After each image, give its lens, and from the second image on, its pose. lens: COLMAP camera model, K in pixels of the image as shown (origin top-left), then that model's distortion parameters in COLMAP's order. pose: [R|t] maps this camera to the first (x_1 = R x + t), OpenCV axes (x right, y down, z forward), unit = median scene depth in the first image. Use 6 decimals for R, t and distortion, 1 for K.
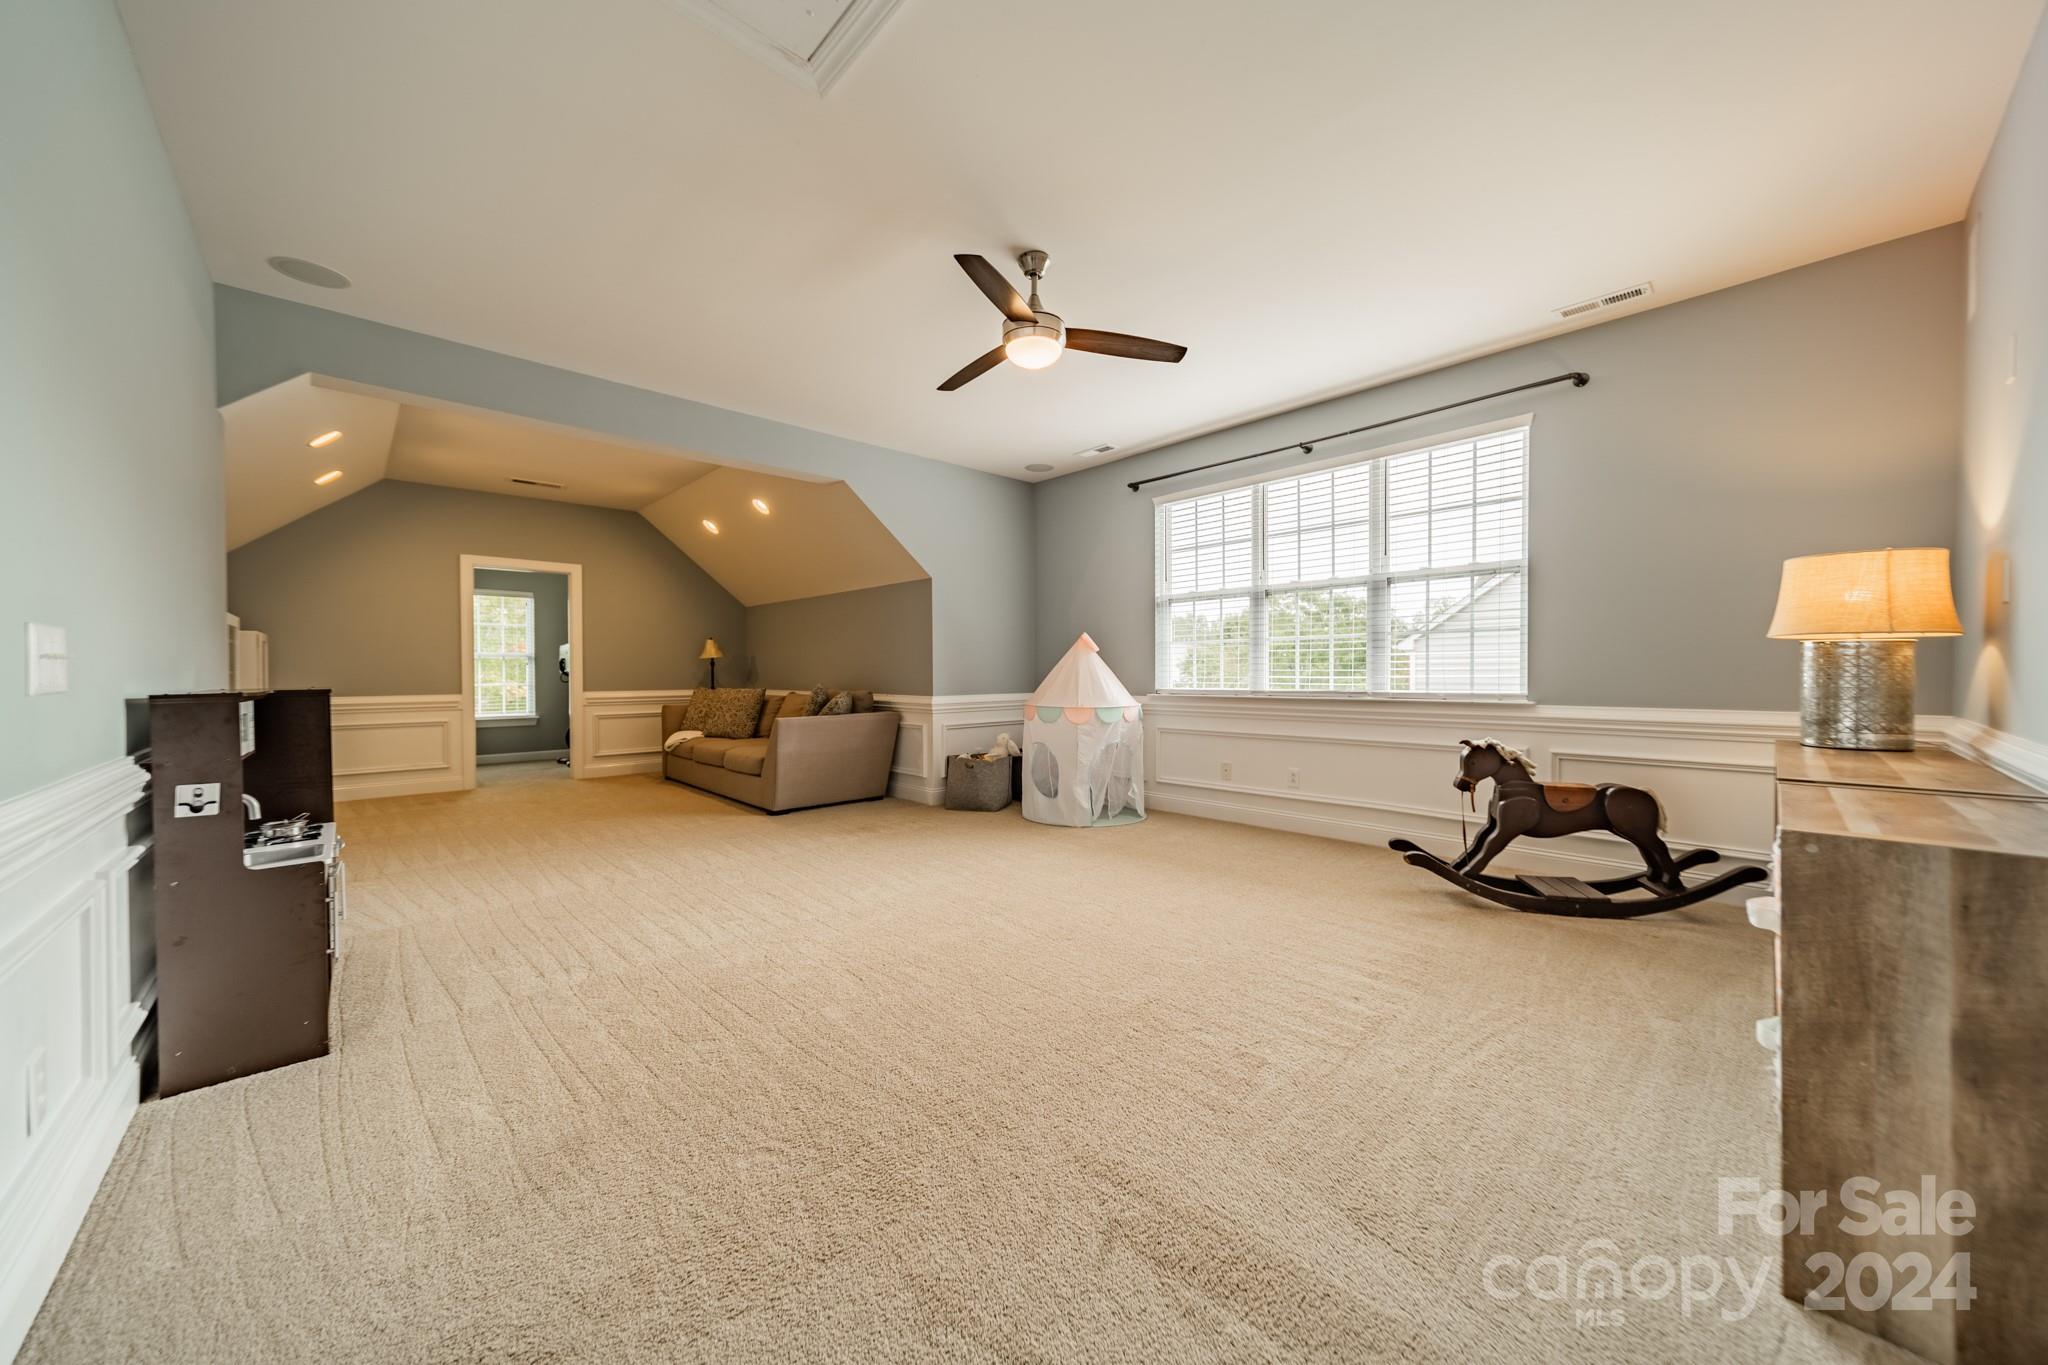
lens RADIAL K [[728.1, 0, 1031.8], [0, 728.1, 681.6], [0, 0, 1]] dist [0.006784, 0.000237]
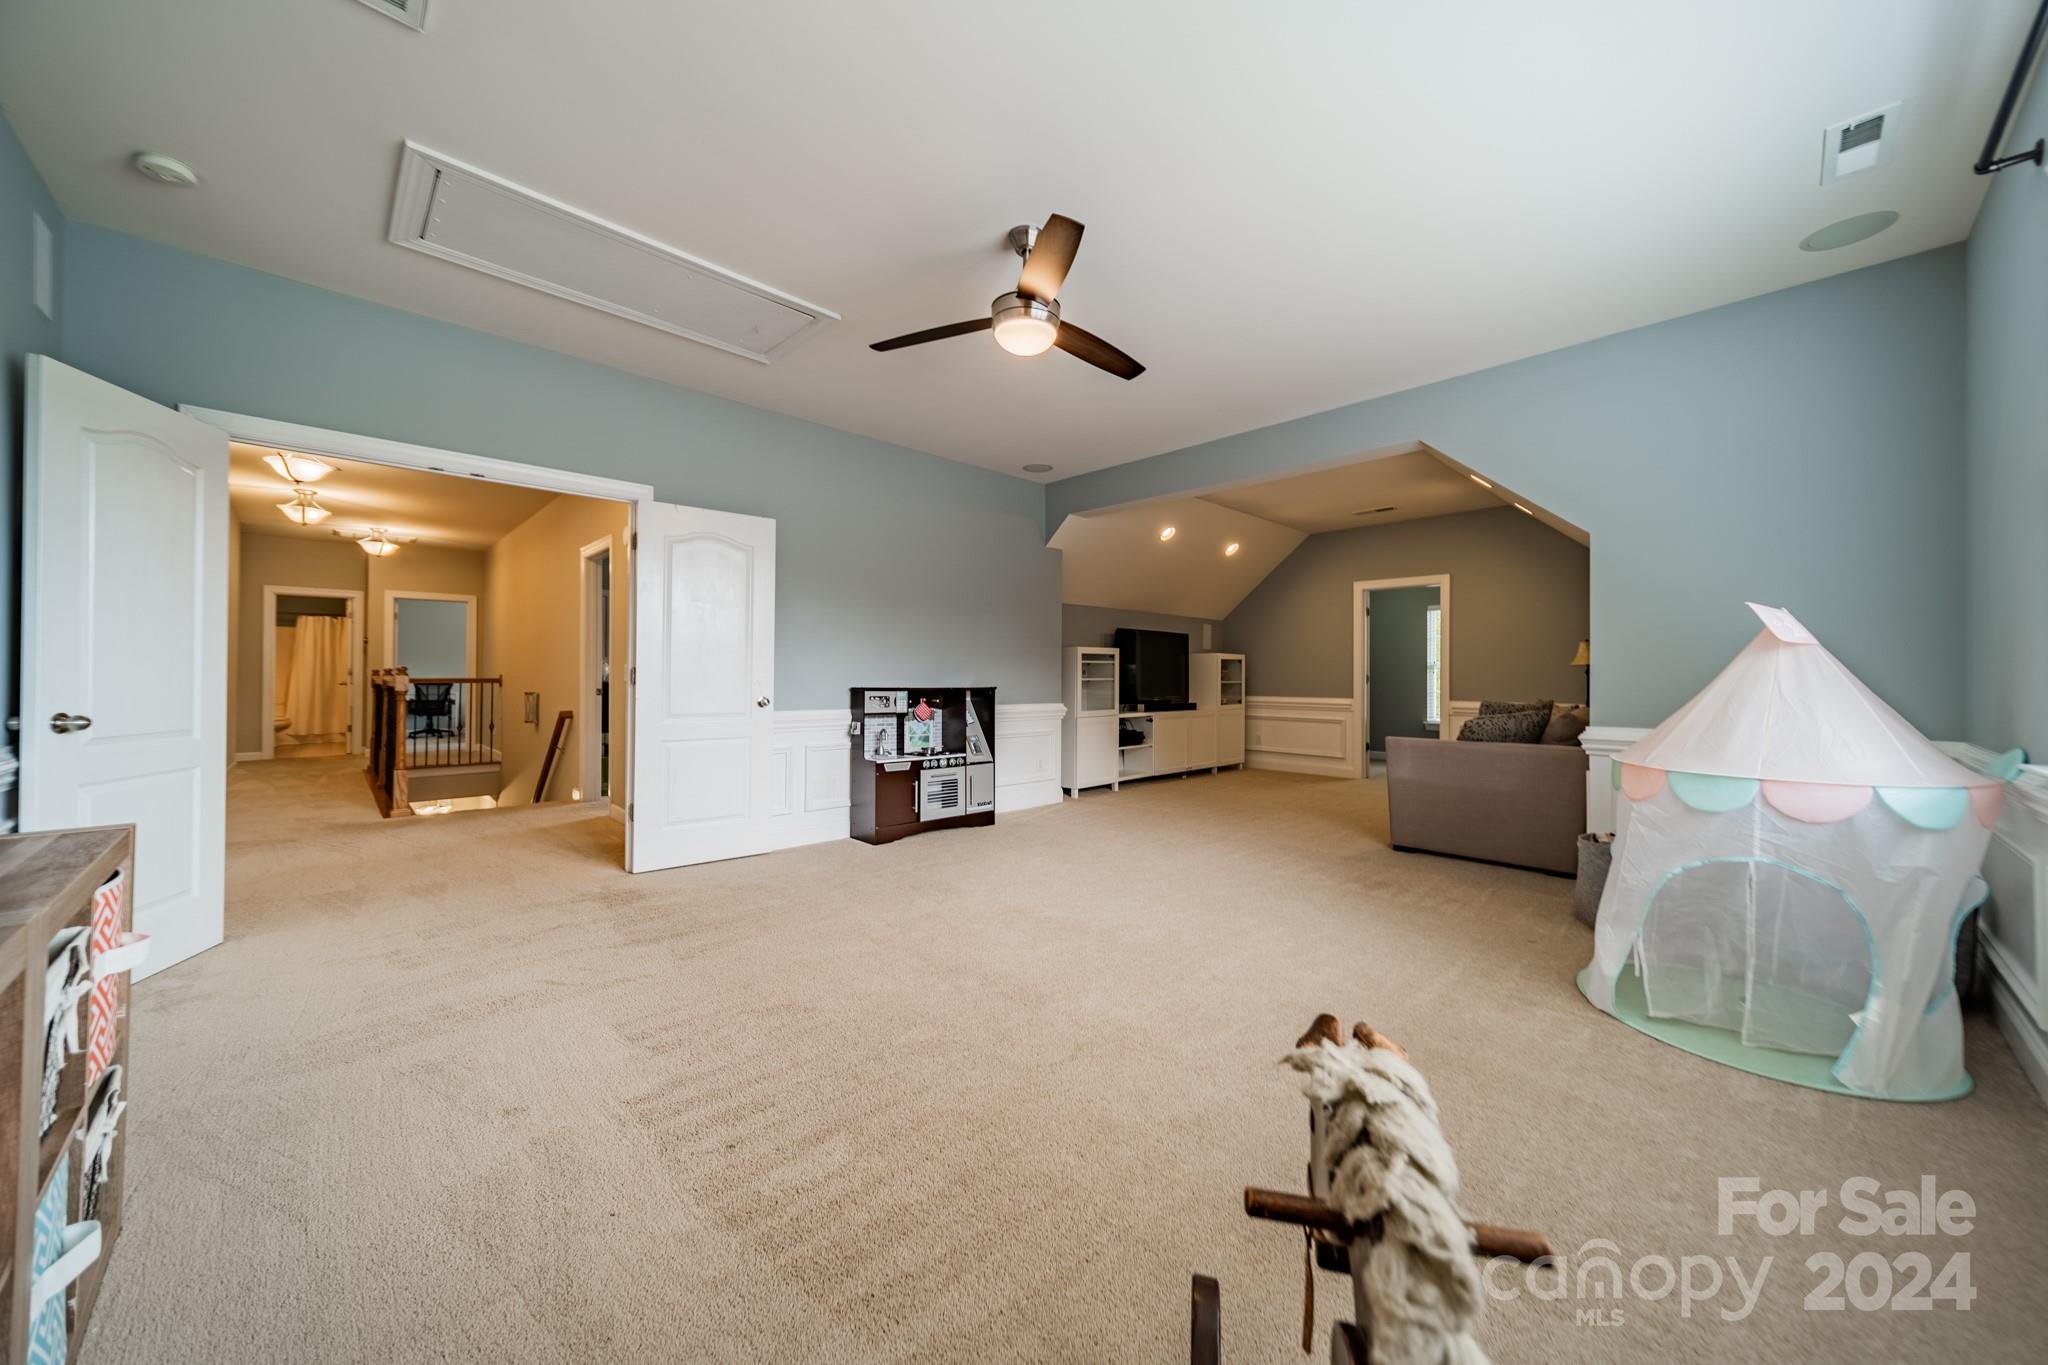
lens RADIAL K [[728.1, 0, 1034.6], [0, 728.1, 676.4], [0, 0, 1]] dist [0.006784, 0.000237]
pose [[0.017698, 0.002371, -0.999841, 0.525271], [-0.016529, 0.999861, 0.002079, -0.016984], [0.999707, 0.016490, 0.017735, 0.579105]]
